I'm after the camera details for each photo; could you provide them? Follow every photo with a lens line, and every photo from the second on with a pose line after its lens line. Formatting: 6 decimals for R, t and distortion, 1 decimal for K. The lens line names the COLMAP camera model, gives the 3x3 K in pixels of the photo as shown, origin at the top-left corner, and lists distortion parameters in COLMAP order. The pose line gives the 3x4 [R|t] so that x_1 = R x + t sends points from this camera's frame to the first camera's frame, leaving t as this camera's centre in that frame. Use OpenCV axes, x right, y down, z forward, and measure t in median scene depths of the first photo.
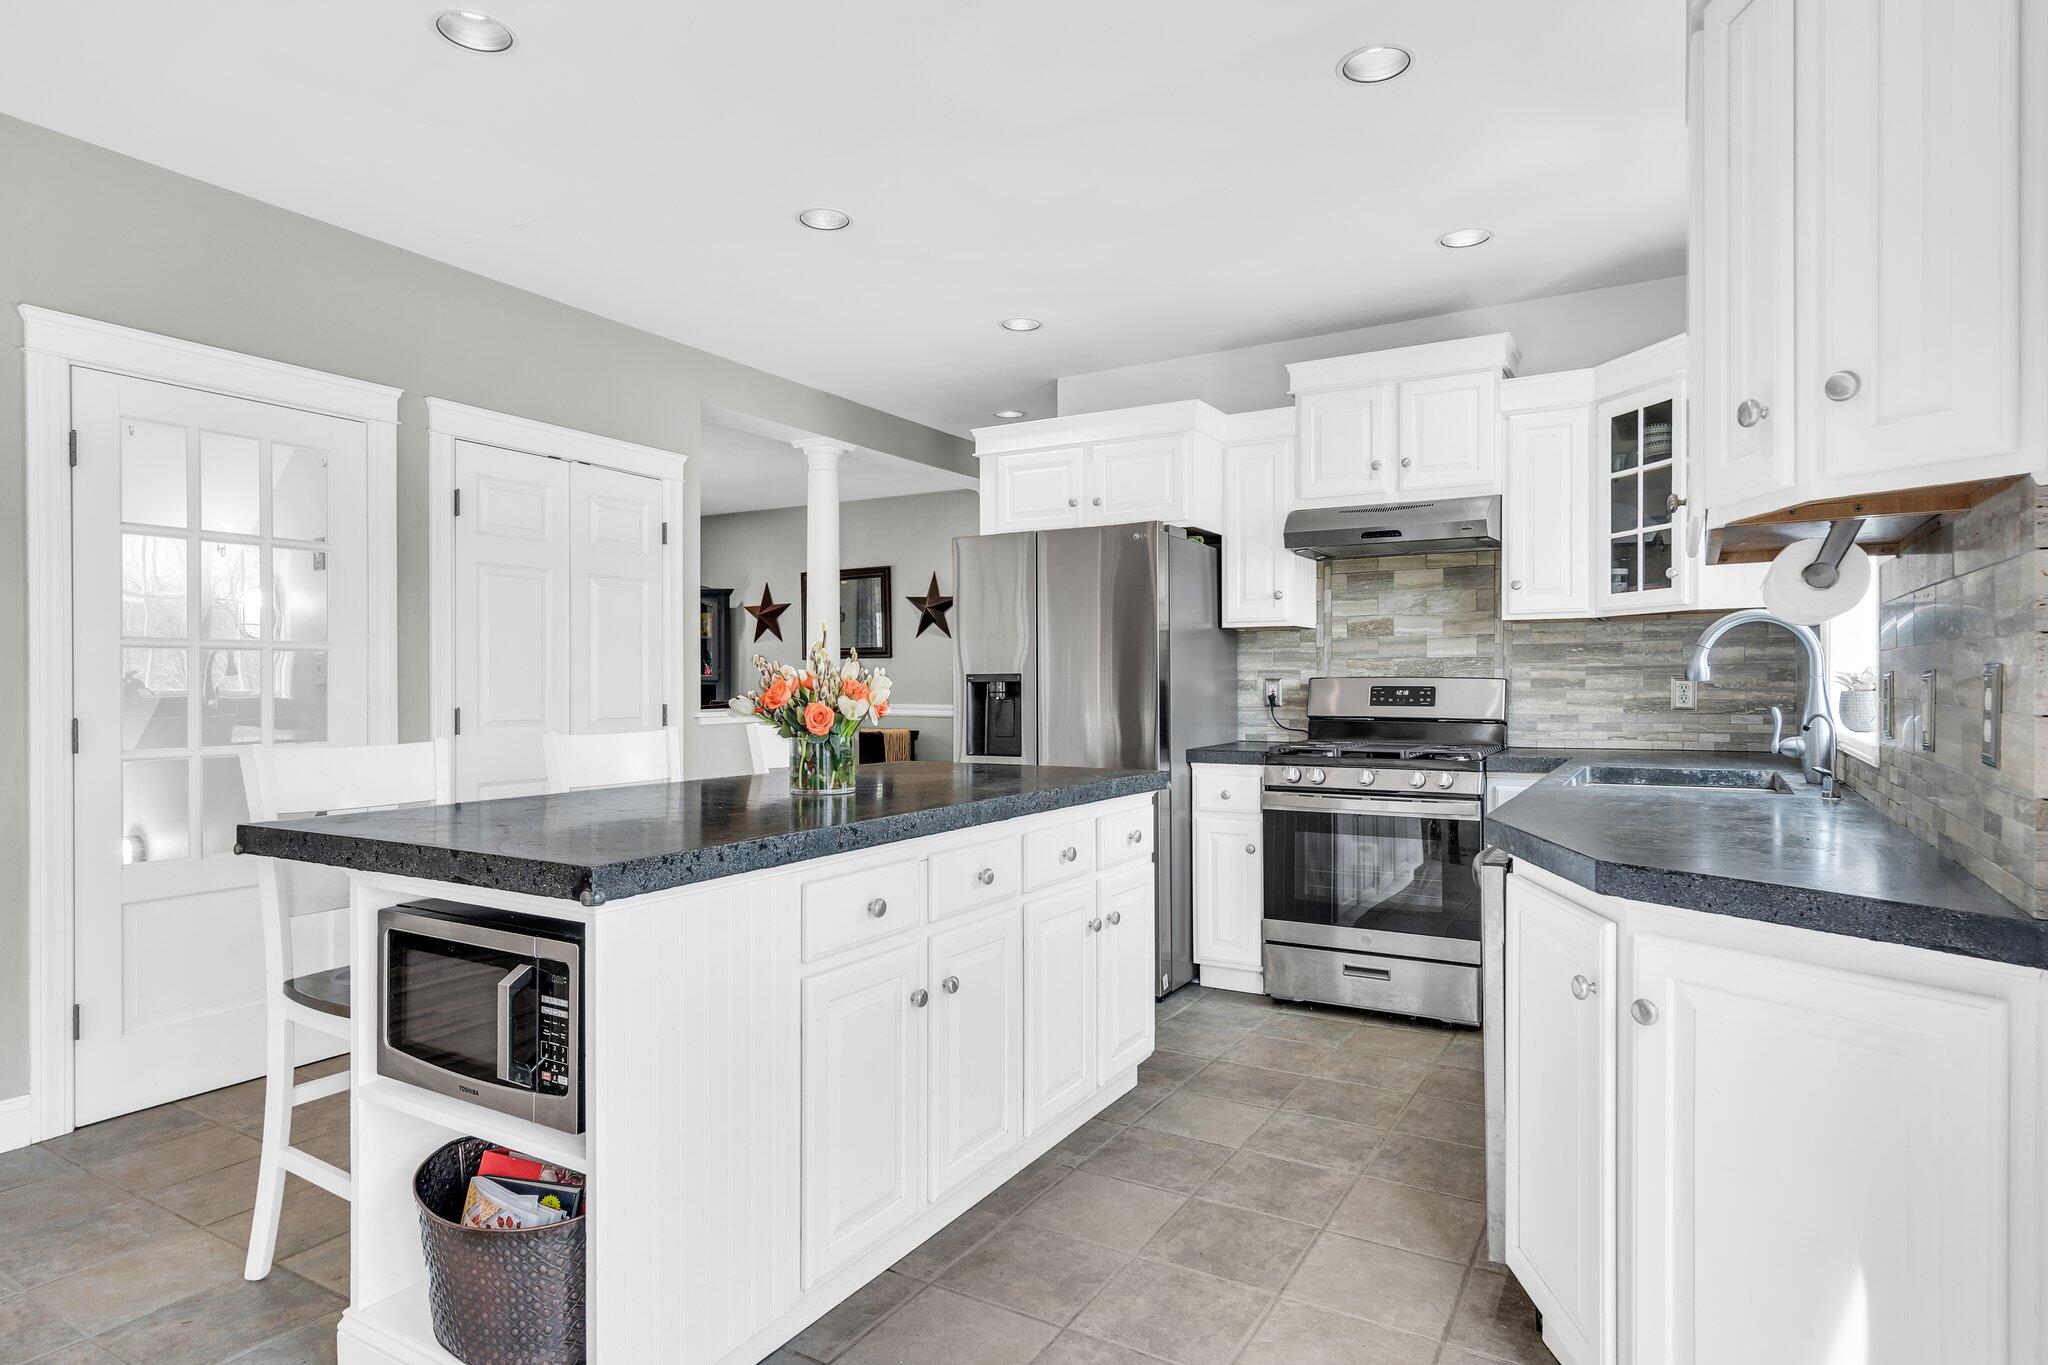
lens RADIAL K [[1109.4, 0, 1024.0], [0, 1109.4, 682.5], [0, 0, 1]] dist [-0.000813, 0.012681]
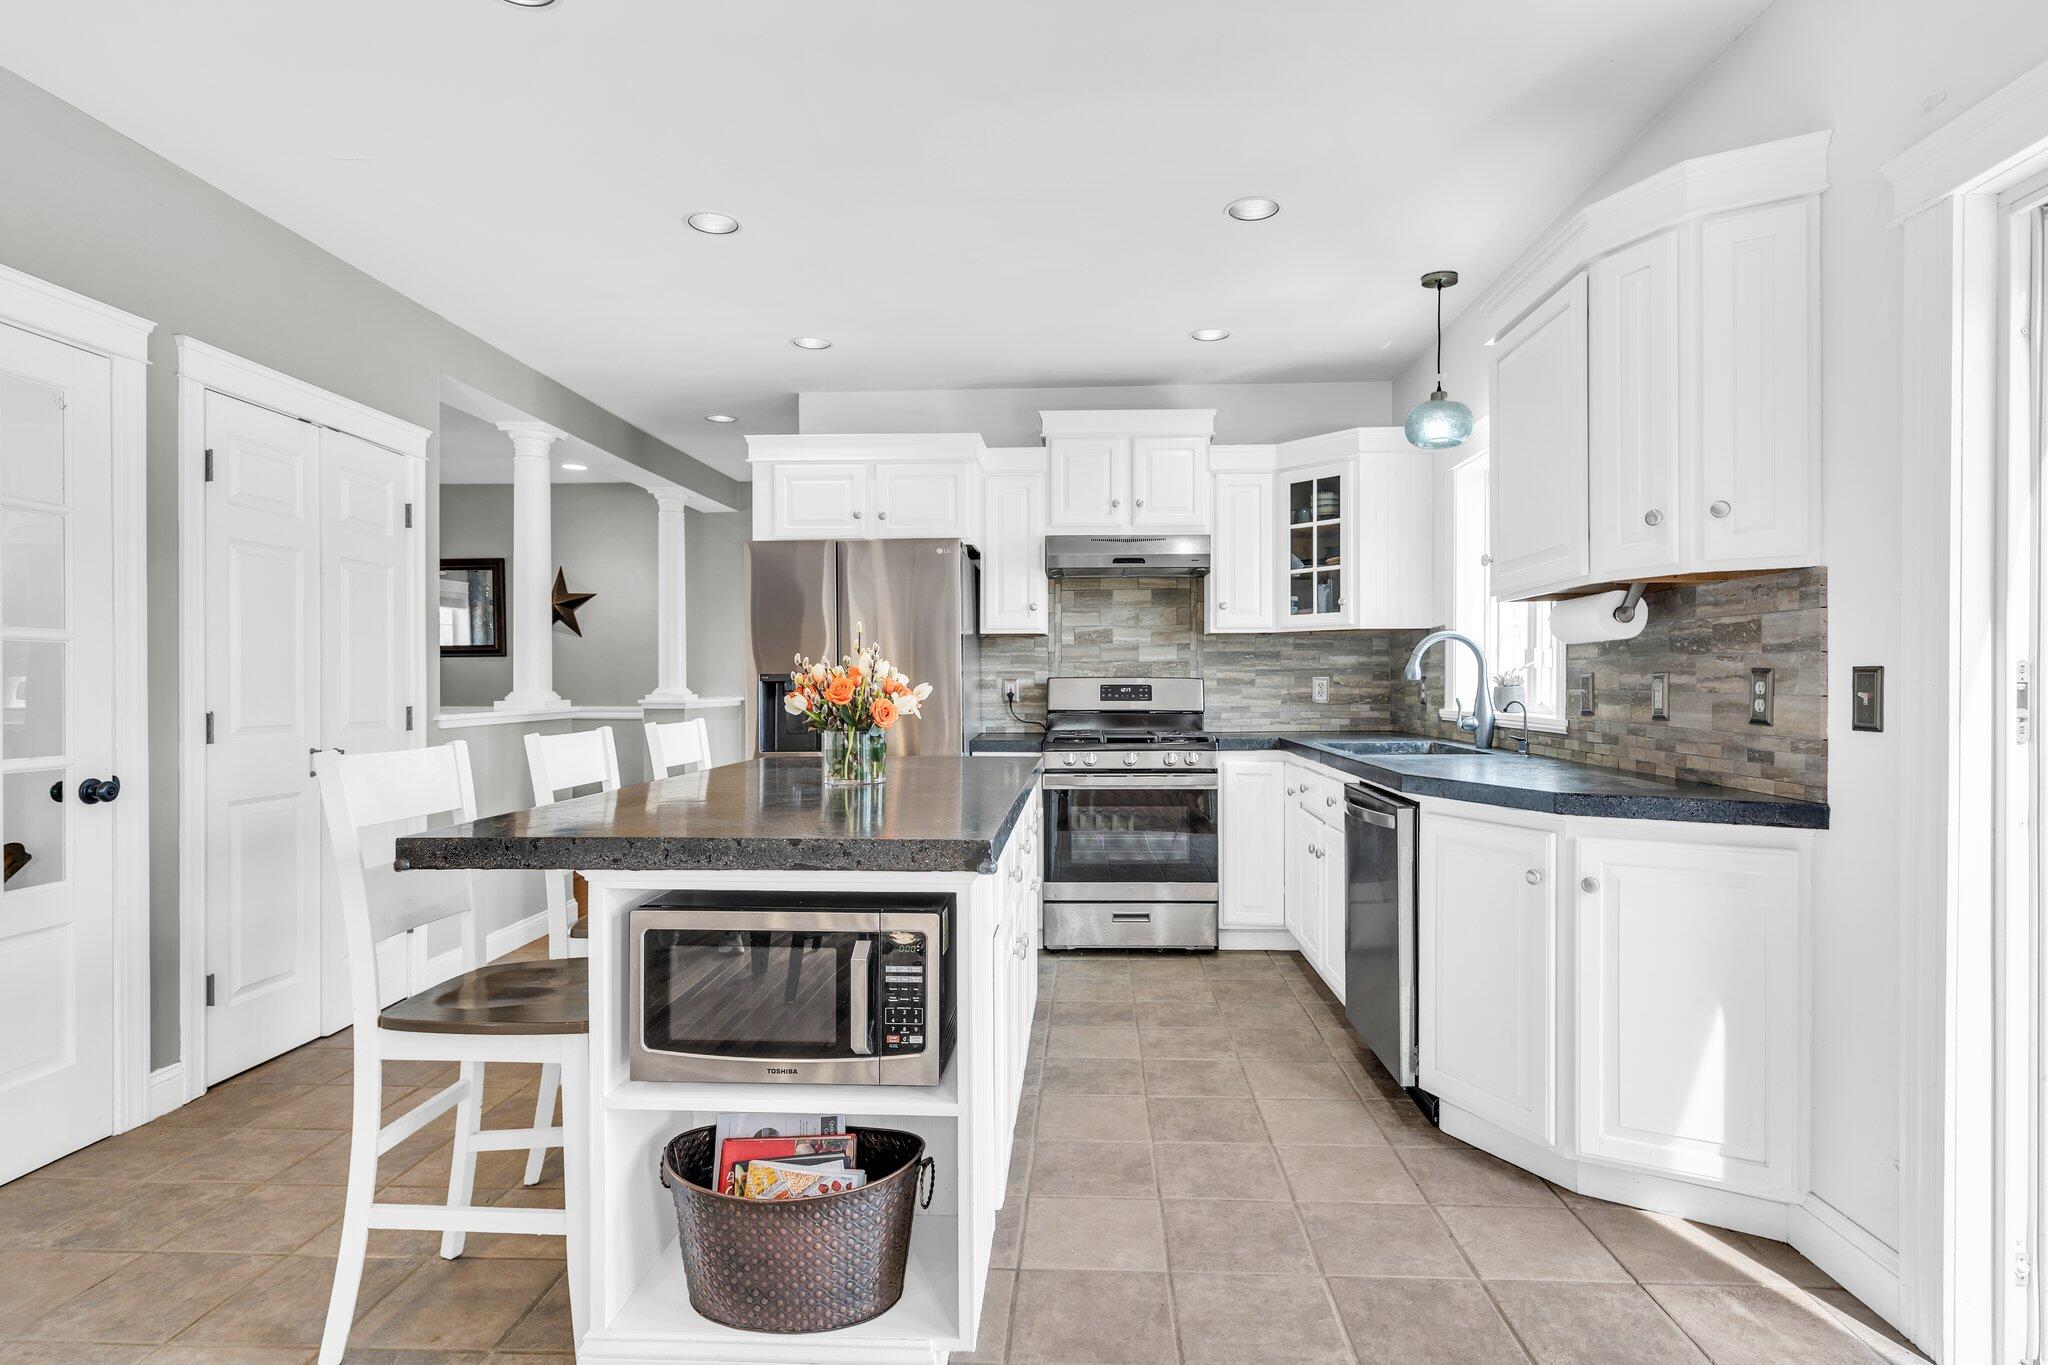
lens RADIAL K [[1069.8, 0, 1024.0], [0, 1069.8, 682.5], [0, 0, 1]] dist [0.000681, 0.009898]
pose [[0.887337, -0.000532, 0.461121, -0.318661], [0.001171, 0.999999, -0.001099, 0.002232], [-0.461119, 0.001515, 0.887337, 0.003381]]
